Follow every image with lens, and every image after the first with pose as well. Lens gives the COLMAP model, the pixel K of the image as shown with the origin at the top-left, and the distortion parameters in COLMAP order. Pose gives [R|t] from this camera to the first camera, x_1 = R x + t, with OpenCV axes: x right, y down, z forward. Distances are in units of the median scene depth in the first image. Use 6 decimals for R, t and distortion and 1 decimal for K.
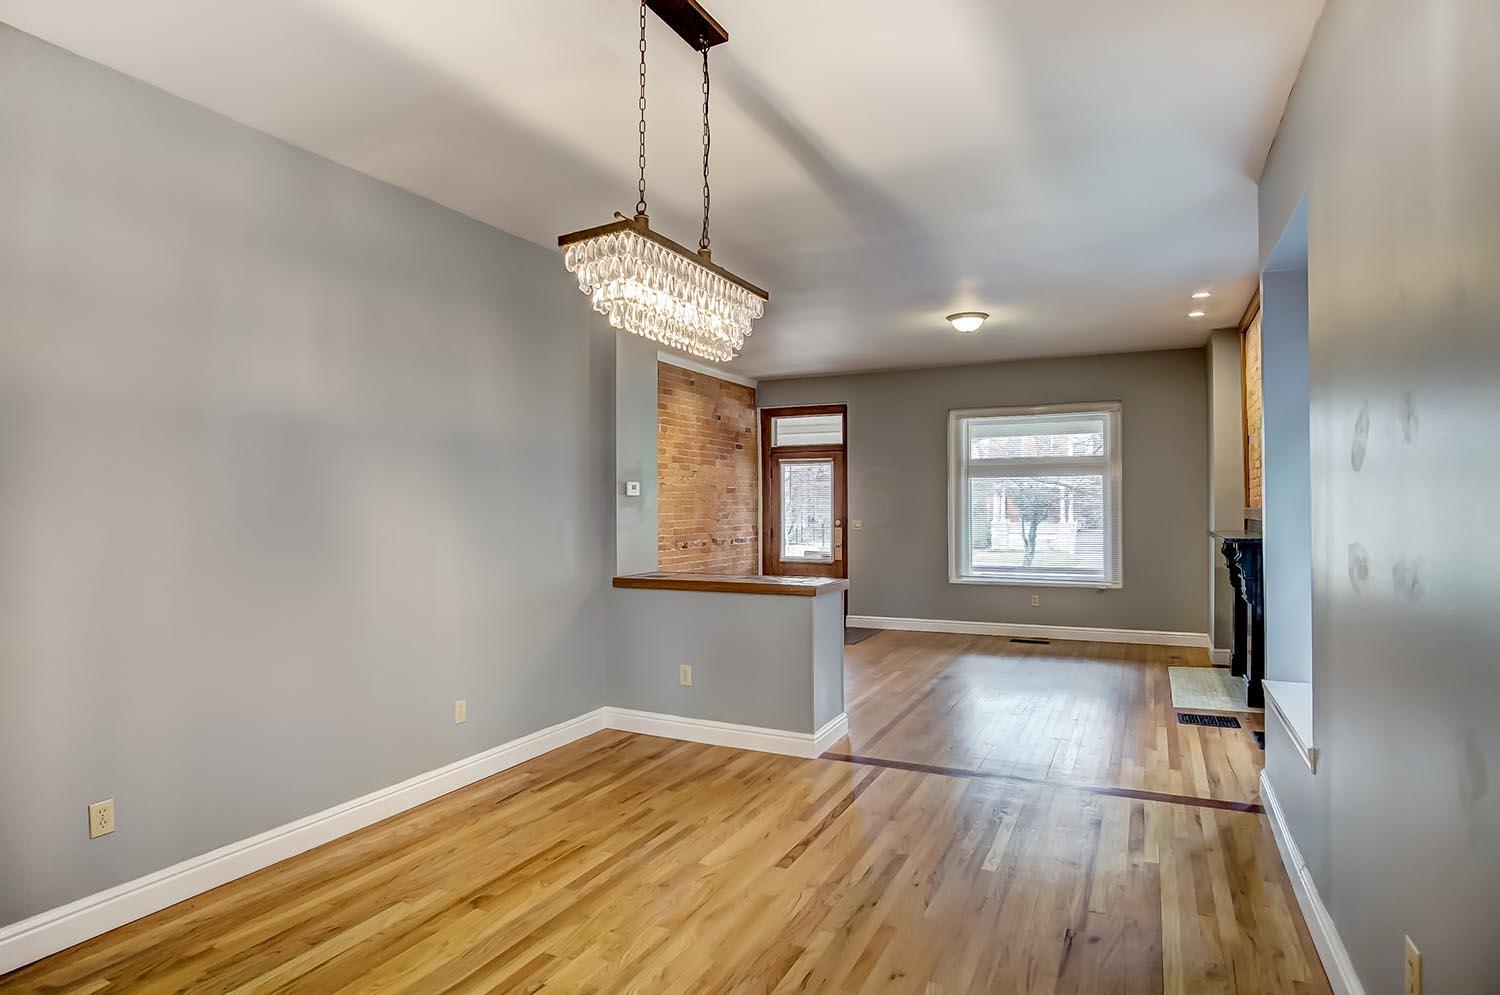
lens RADIAL K [[812.1, 0, 758.4], [0, 812.1, 504.7], [0, 0, 1]] dist [-0.023411, 0.002569]
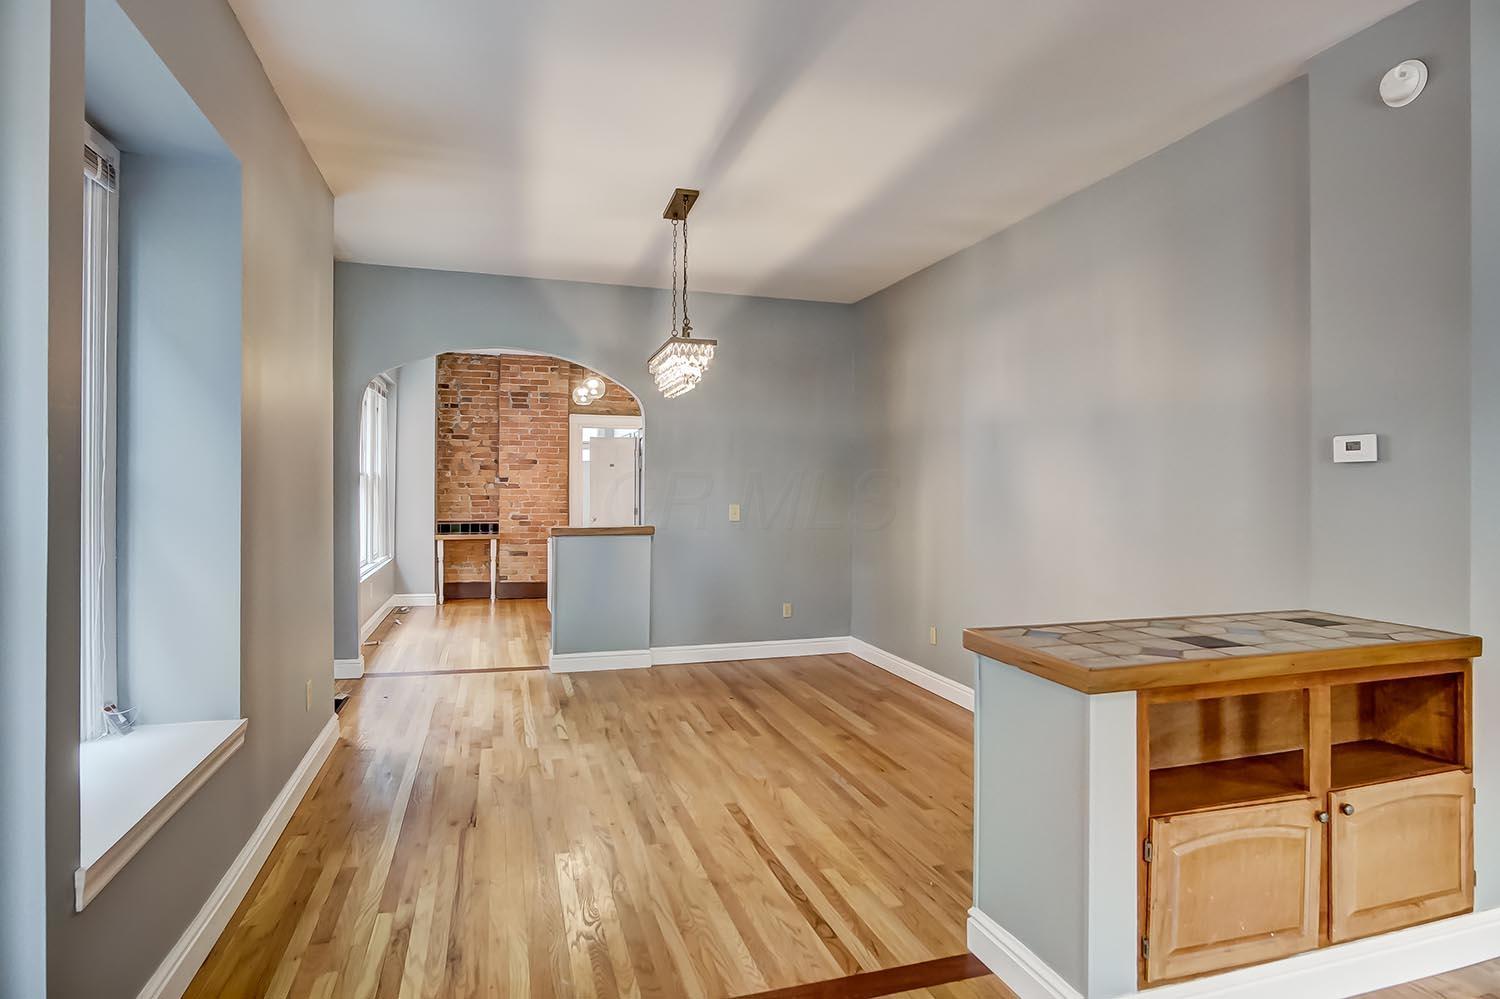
lens RADIAL K [[812.1, 0, 758.3], [0, 812.1, 488.7], [0, 0, 1]] dist [-0.023411, 0.002569]
pose [[-0.724937, 0.003090, -0.688808, 0.772571], [-0.002396, 0.999973, 0.007008, 0.004919], [0.688811, 0.006730, -0.724910, 1.841946]]
